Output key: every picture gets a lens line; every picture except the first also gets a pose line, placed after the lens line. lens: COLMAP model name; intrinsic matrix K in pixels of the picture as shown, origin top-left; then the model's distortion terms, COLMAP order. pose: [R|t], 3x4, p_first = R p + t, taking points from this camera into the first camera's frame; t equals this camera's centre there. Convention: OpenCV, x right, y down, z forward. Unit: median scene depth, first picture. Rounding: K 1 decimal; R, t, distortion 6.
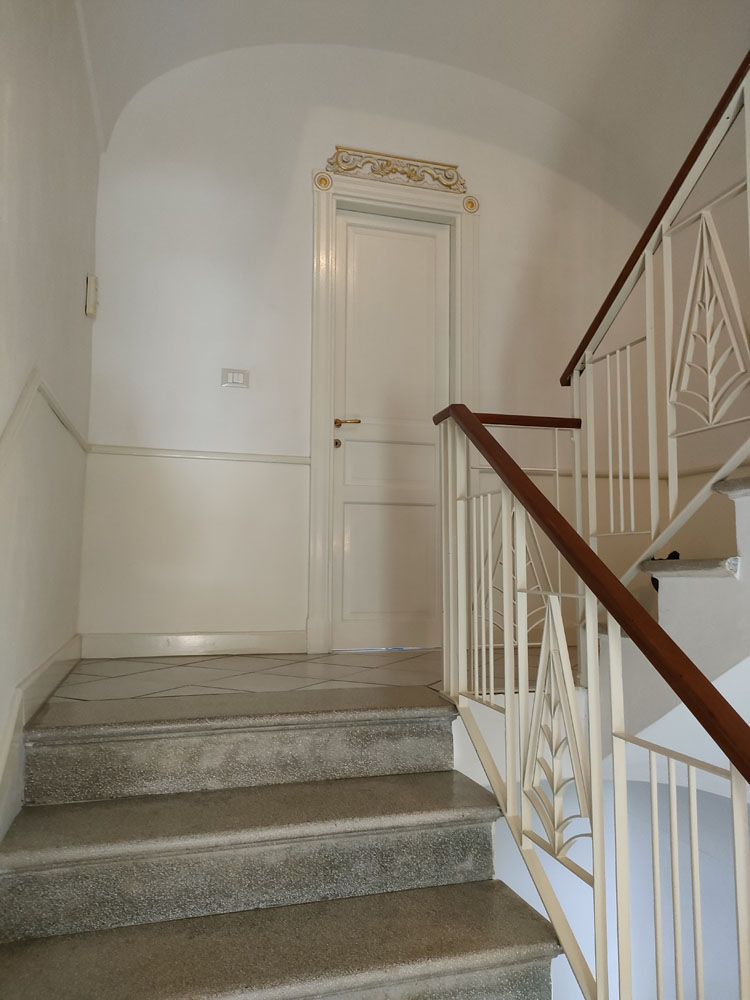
lens RADIAL K [[734.7, 0, 374.6], [0, 734.7, 500.1], [0, 0, 1]] dist [0.036661, -0.000694]
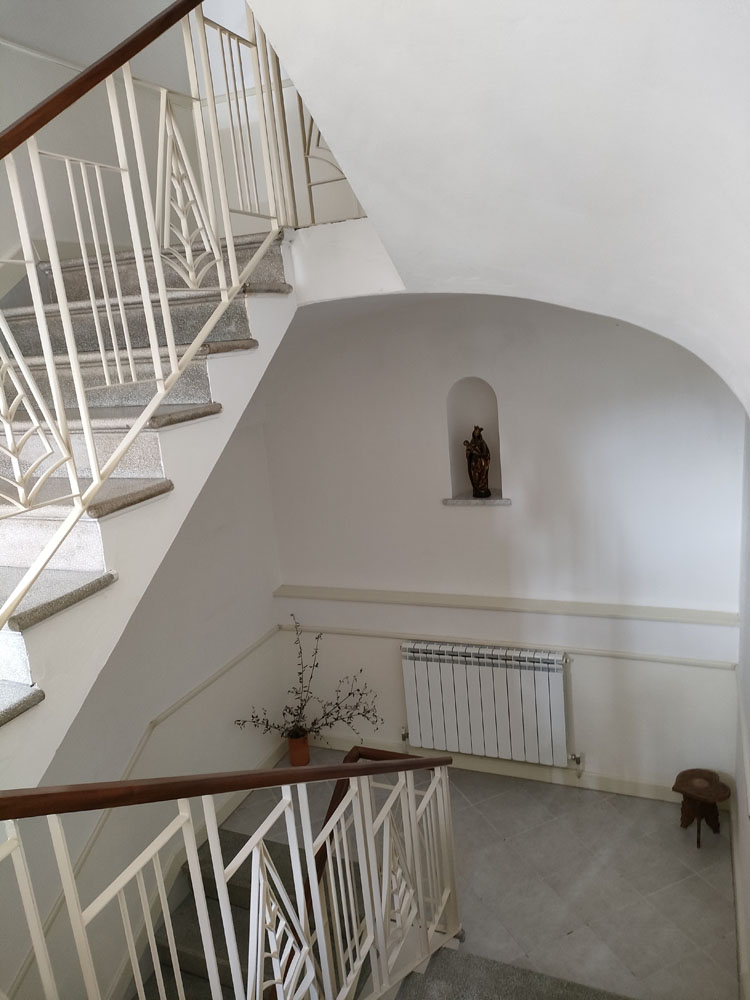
lens RADIAL K [[734.7, 0, 376.1], [0, 734.7, 501.4], [0, 0, 1]] dist [0.036661, -0.000694]
pose [[0.770943, 0.079117, -0.631971, 1.269257], [0.152426, 0.940500, 0.303688, 0.410922], [0.618396, -0.330455, 0.713012, 0.031146]]
